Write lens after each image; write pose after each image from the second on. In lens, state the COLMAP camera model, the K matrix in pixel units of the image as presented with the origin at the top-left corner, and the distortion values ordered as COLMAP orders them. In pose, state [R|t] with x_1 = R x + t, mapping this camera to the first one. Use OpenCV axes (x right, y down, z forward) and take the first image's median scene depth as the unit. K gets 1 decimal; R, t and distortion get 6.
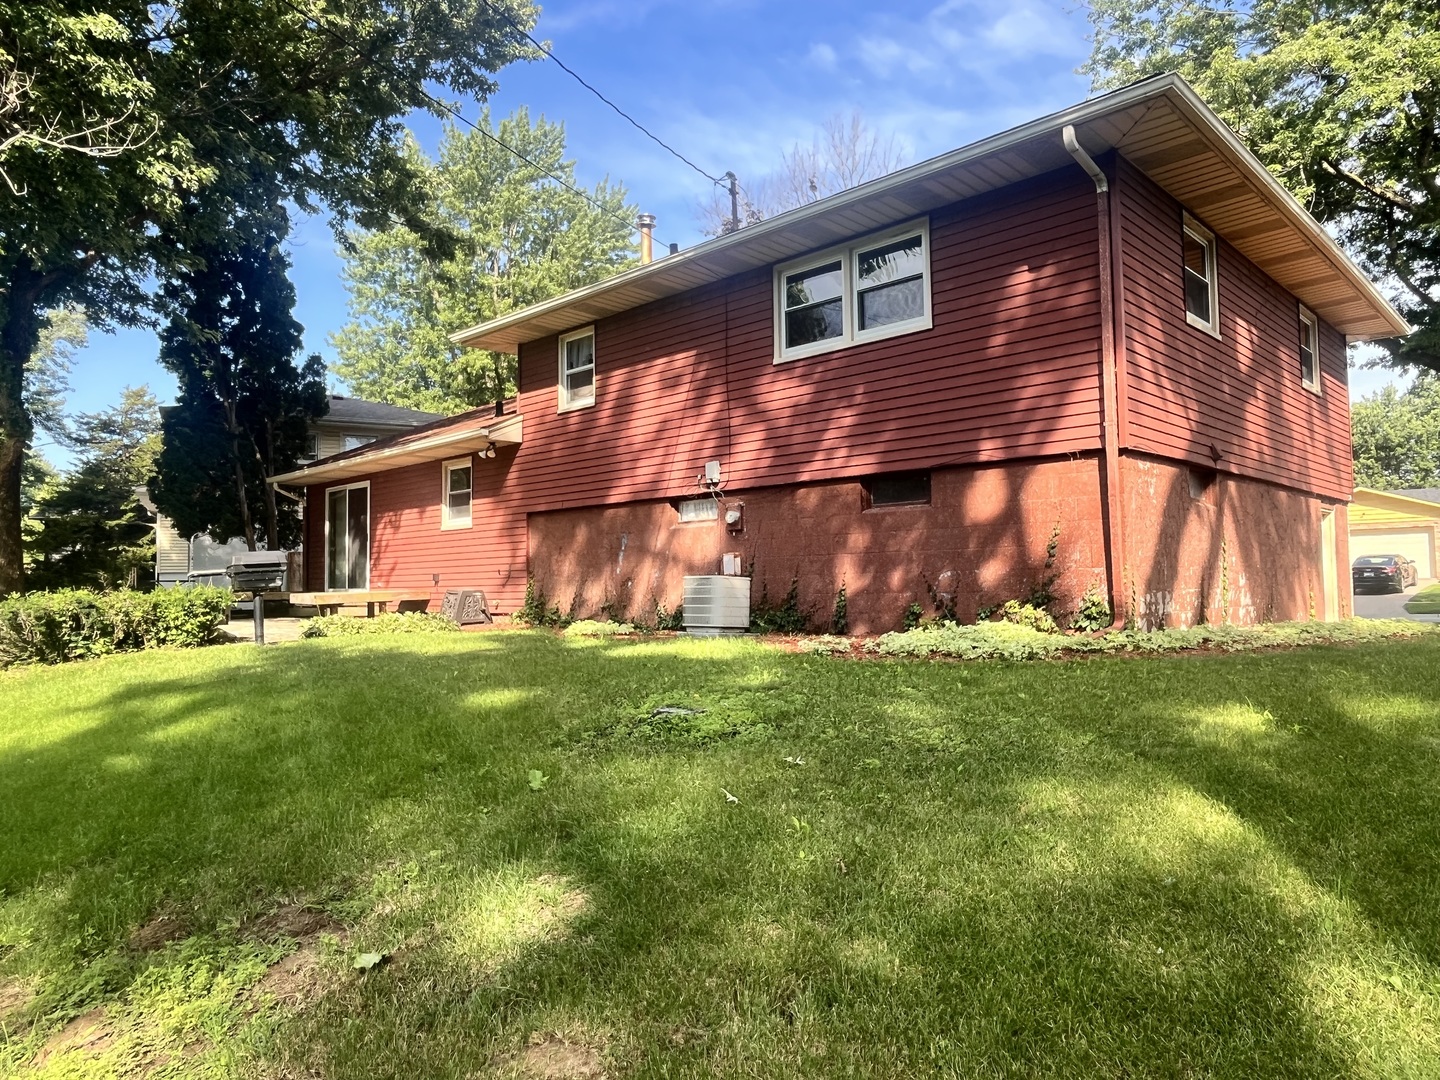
lens RADIAL K [[946.6, 0, 720.0], [0, 946.6, 540.0], [0, 0, 1]] dist [0.007025, 0.001488]
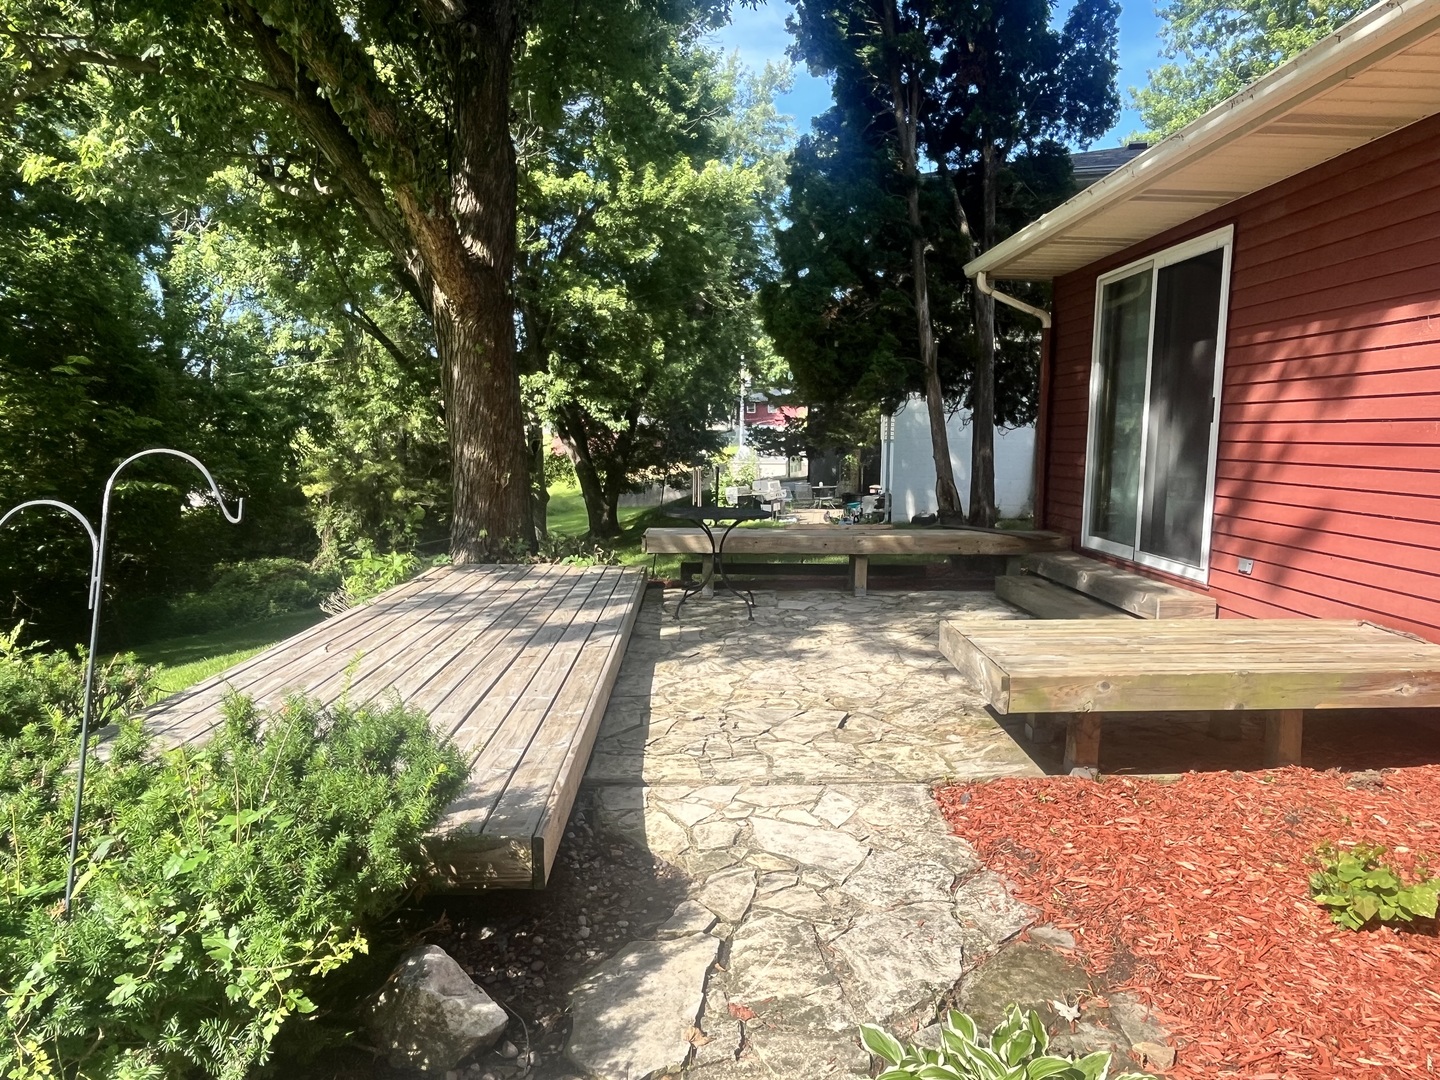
lens RADIAL K [[946.6, 0, 720.0], [0, 946.6, 540.0], [0, 0, 1]] dist [0.007025, 0.001488]
pose [[0.708775, 0.102908, -0.697888, -0.260397], [0.013224, 0.987190, 0.158998, -0.012432], [0.705310, -0.121923, 0.698335, 0.649210]]
